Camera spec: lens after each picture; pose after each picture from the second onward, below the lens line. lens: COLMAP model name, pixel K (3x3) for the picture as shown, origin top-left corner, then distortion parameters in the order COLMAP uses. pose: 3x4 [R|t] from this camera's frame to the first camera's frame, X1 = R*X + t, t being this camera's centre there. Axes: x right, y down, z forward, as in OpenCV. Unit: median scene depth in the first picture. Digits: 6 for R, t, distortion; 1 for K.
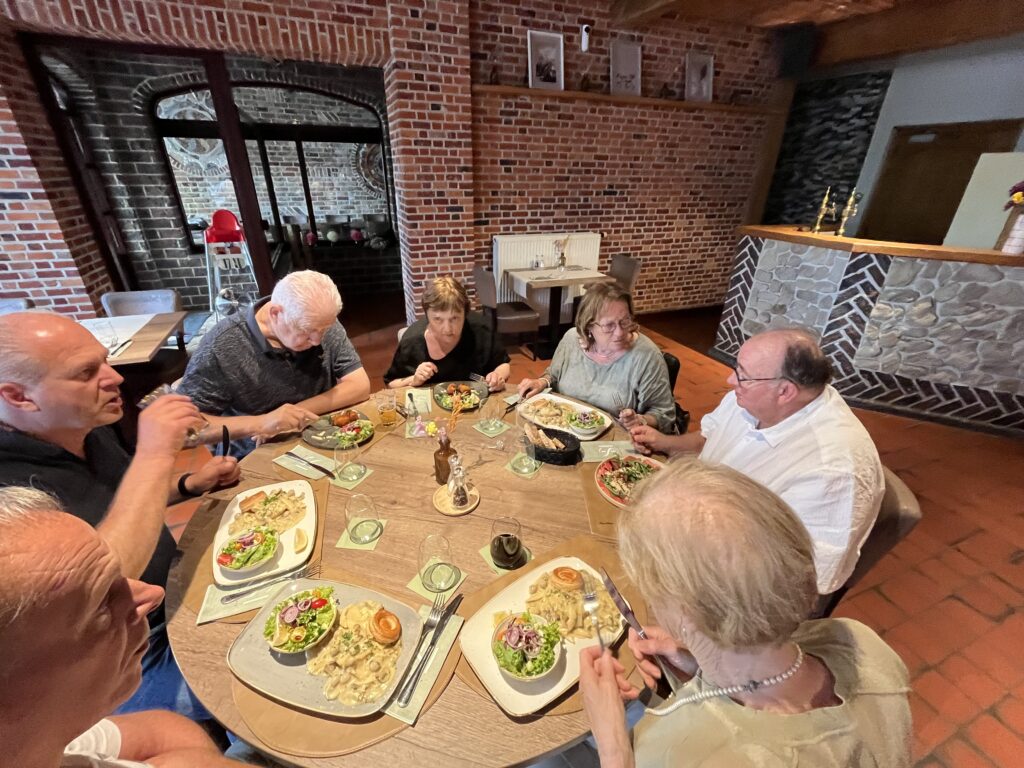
lens RADIAL K [[436.5, 0, 511.1], [0, 436.5, 385.0], [0, 0, 1]] dist [-0.001429, -0.000115]
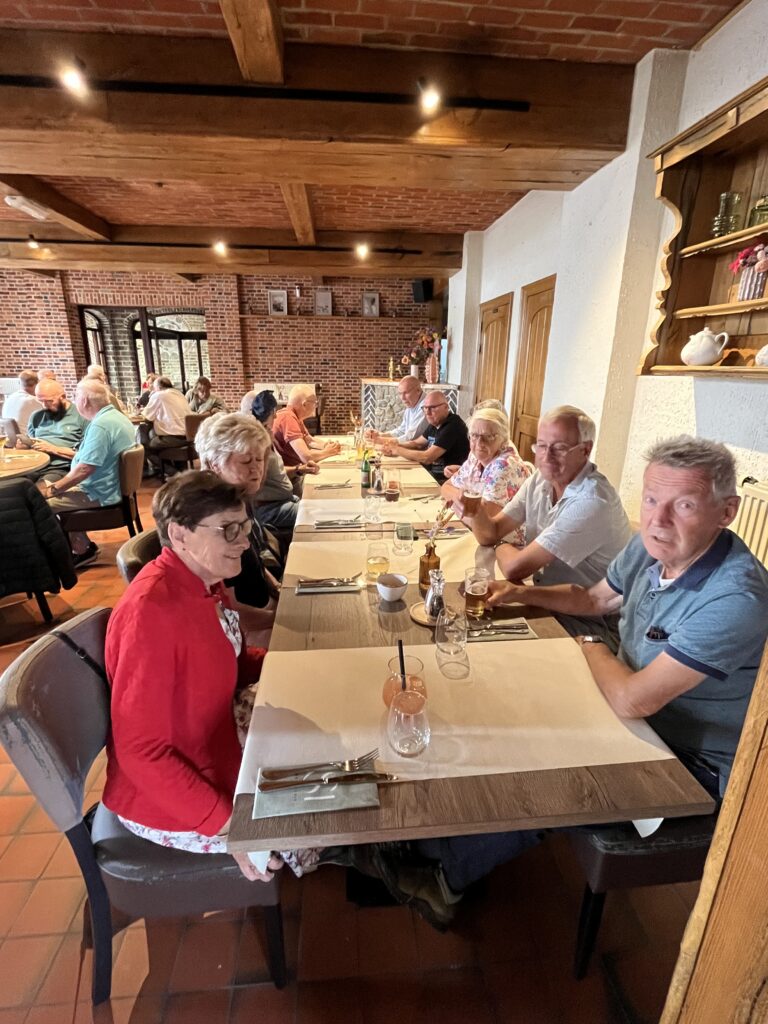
lens RADIAL K [[487.5, 0, 384.0], [0, 487.5, 512.0], [0, 0, 1]] dist [-0.003498, -0.000134]
pose [[0.956177, 0.082501, -0.280927, 1.296125], [-0.127474, 0.981073, -0.145762, 0.520218], [0.263585, 0.175185, 0.948596, -0.907536]]
